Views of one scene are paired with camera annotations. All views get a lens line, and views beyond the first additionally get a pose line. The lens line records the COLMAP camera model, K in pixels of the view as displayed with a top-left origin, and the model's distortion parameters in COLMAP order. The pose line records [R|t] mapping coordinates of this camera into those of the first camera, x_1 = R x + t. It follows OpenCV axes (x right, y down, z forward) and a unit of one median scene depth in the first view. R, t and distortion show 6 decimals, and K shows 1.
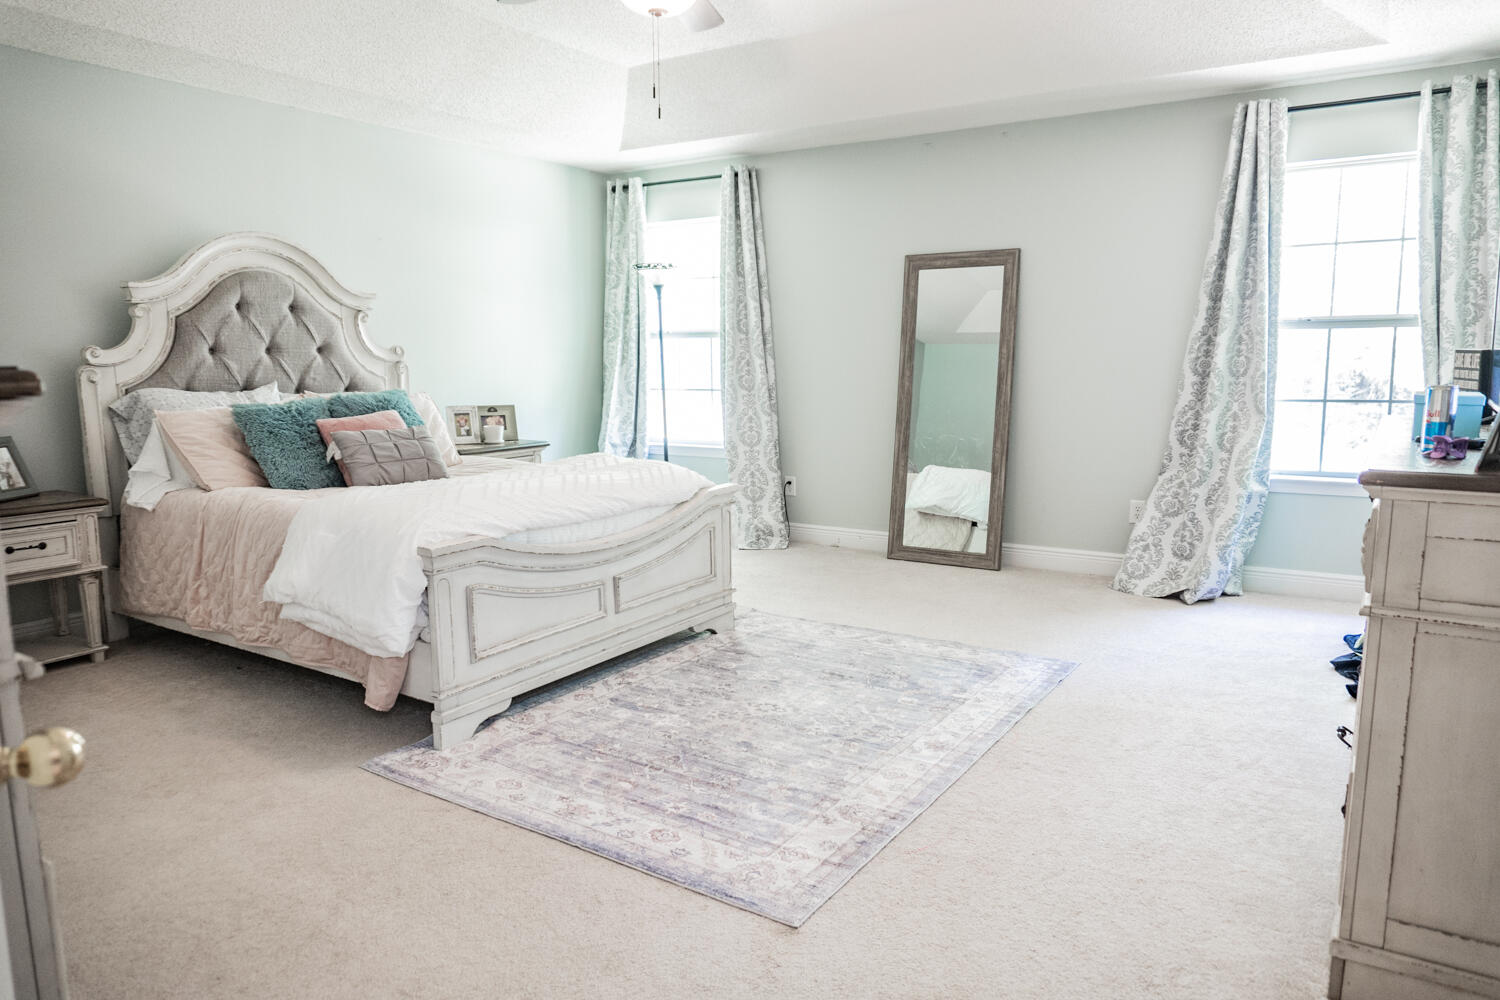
lens RADIAL K [[1030.1, 0, 740.4], [0, 1030.1, 501.9], [0, 0, 1]] dist [-0.019127, -0.004030]
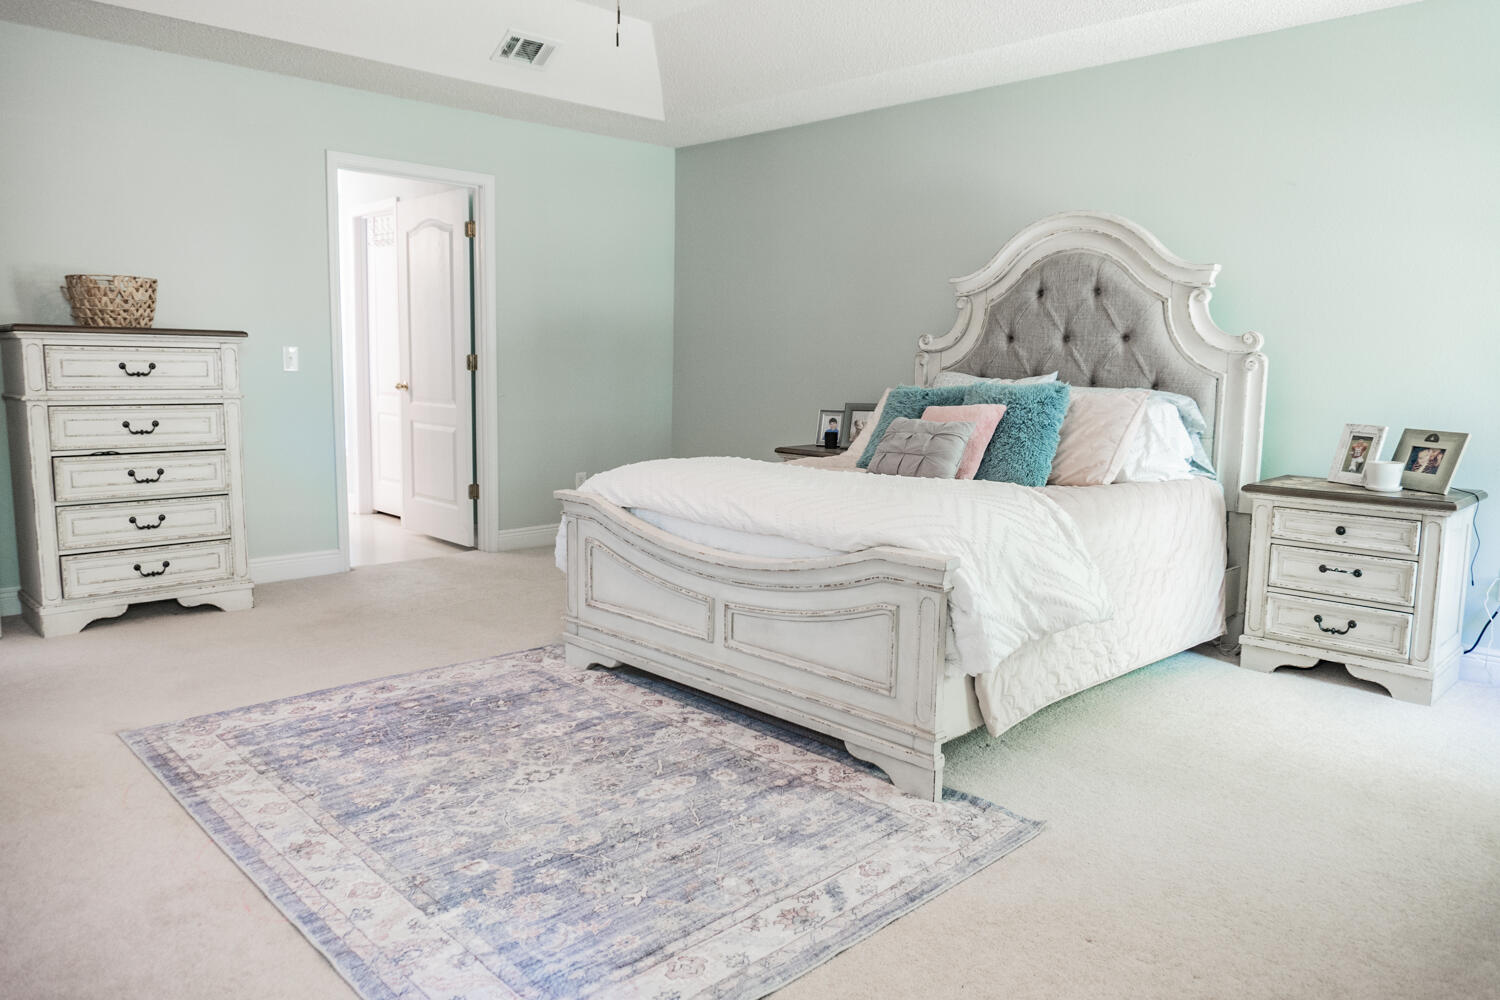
lens RADIAL K [[1030.1, 0, 740.4], [0, 1030.1, 501.9], [0, 0, 1]] dist [-0.019127, -0.004030]
pose [[-0.235489, 0.135882, -0.962331, 0.648503], [-0.148773, 0.973468, 0.173860, -0.148678], [0.960423, 0.184111, -0.209025, 1.150636]]
